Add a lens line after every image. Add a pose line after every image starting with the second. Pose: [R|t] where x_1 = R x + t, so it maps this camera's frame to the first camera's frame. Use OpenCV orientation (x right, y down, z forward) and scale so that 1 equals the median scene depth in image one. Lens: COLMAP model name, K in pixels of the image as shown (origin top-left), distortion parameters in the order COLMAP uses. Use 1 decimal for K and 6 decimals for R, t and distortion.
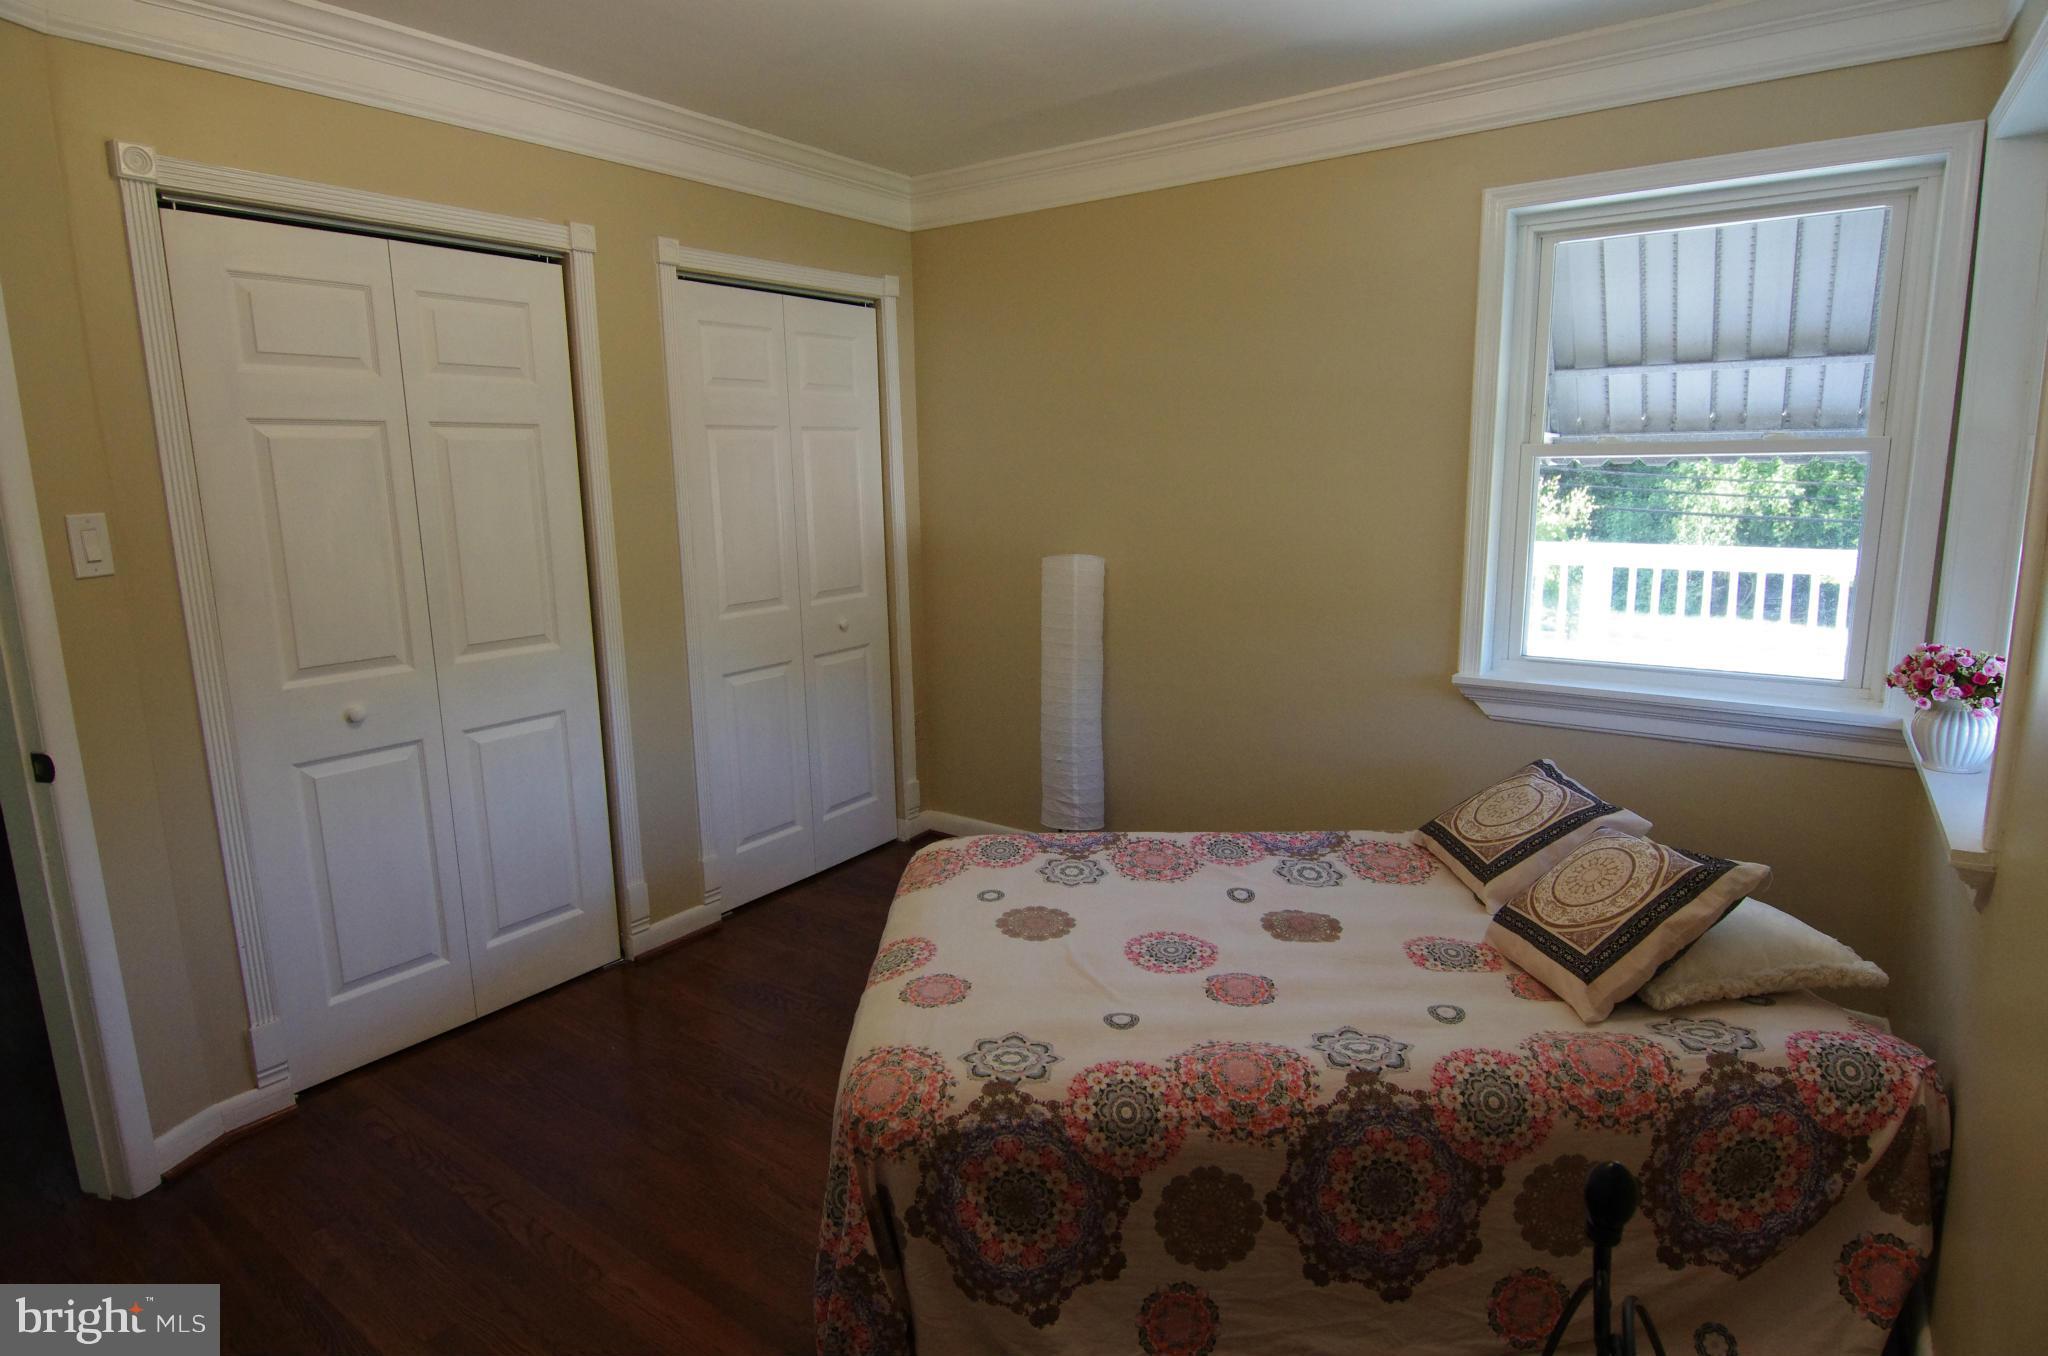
lens RADIAL K [[1096.3, 0, 1024.0], [0, 1096.3, 678.0], [0, 0, 1]] dist [-0.001735, -0.014570]
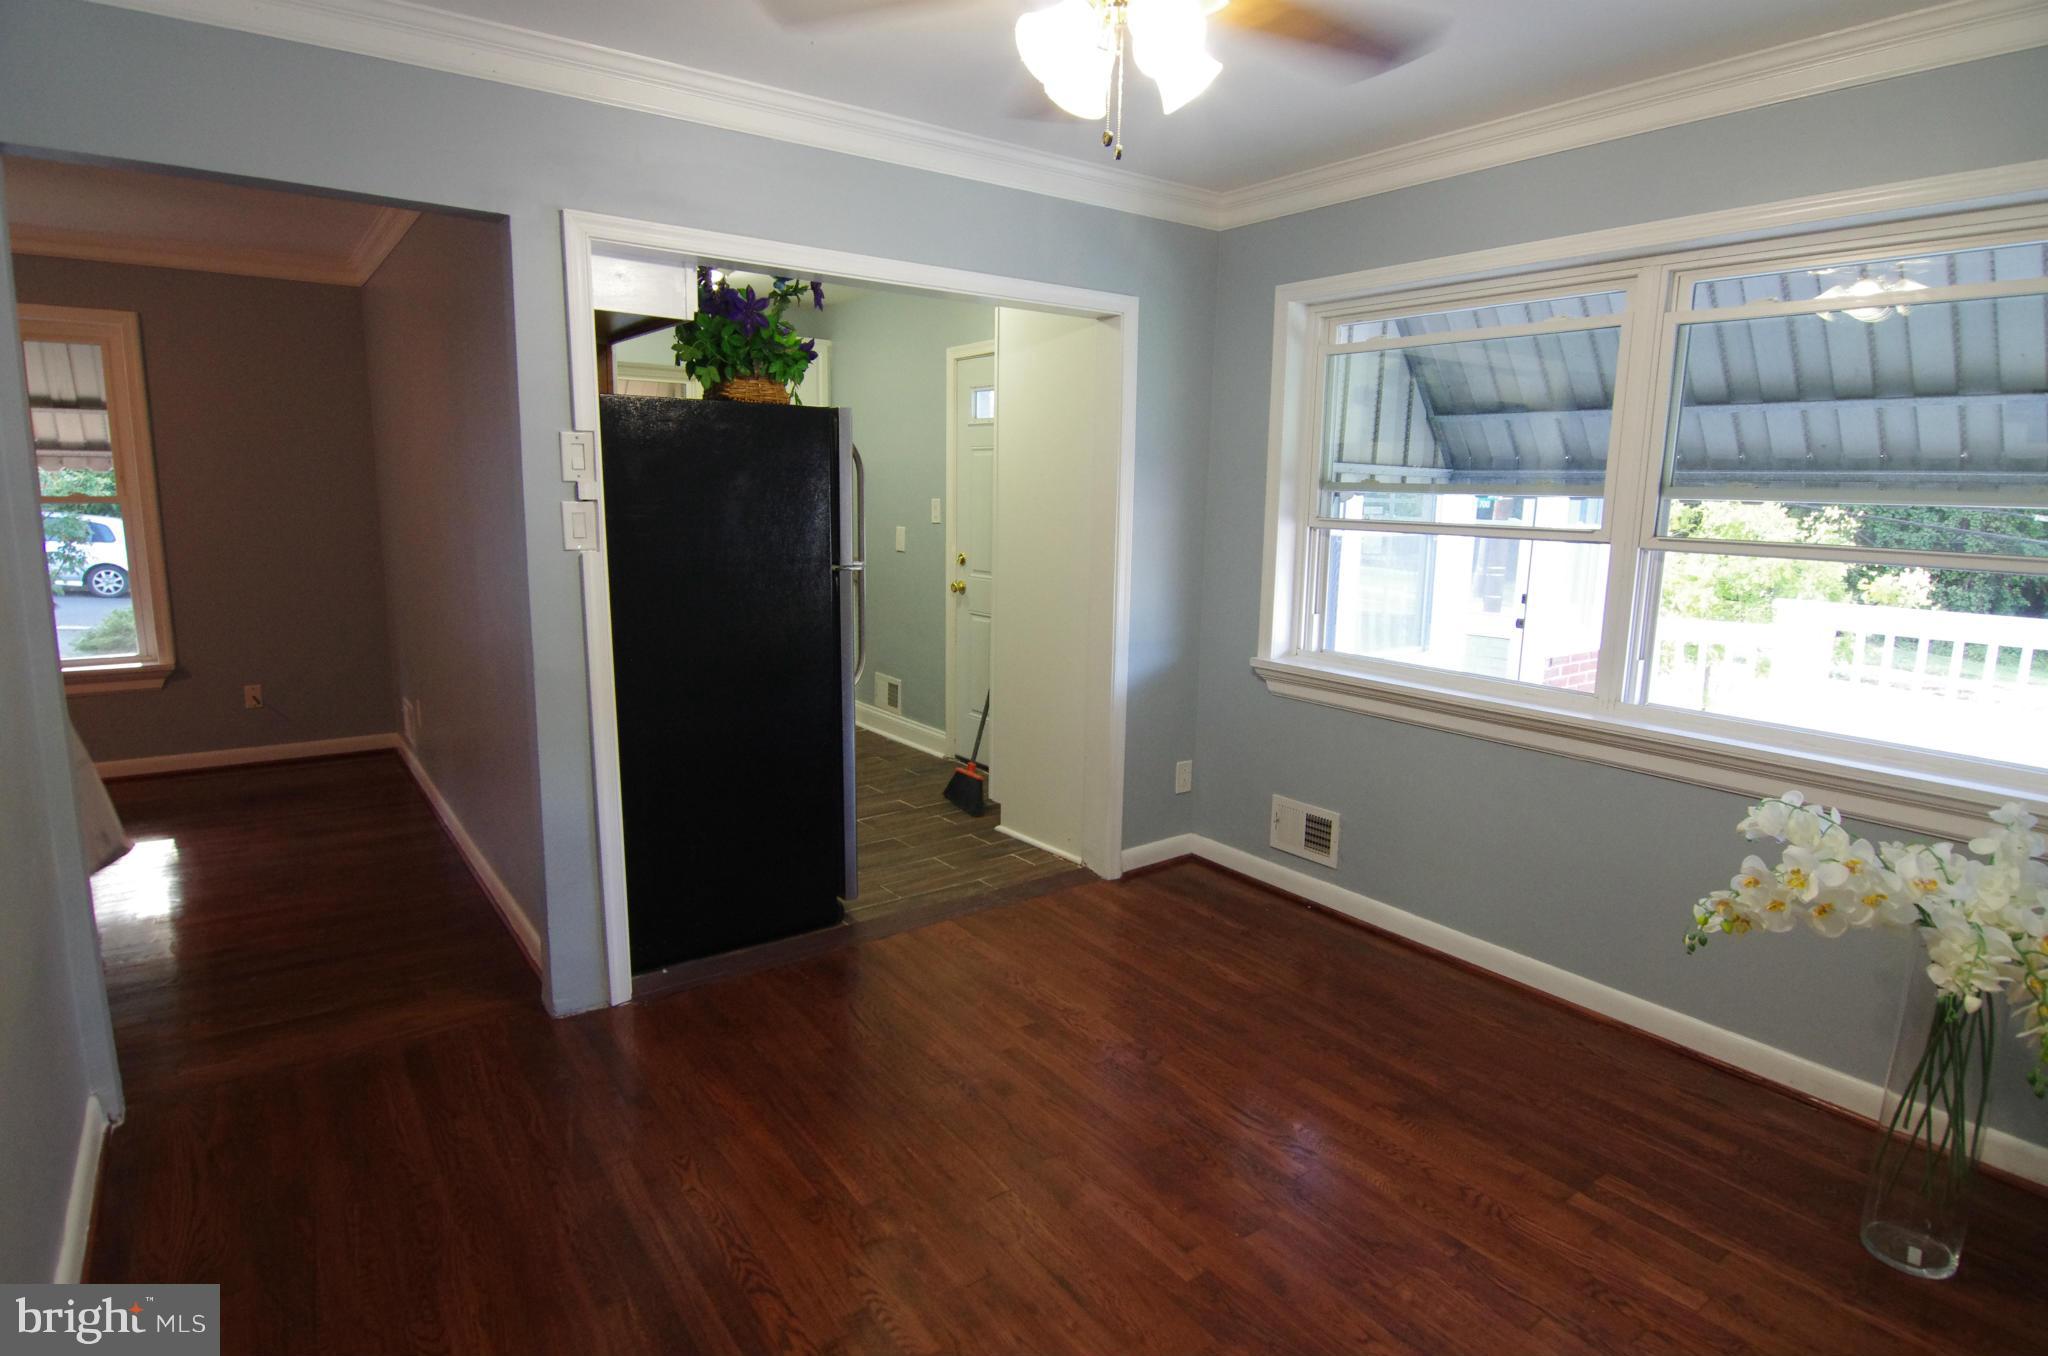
lens RADIAL K [[1096.3, 0, 1024.0], [0, 1096.3, 678.0], [0, 0, 1]] dist [-0.001735, -0.014570]
pose [[0.950329, 0.084126, -0.299663, 0.238424], [-0.087875, 0.996131, 0.000968, 0.019275], [0.298585, 0.025413, 0.954045, -0.129253]]
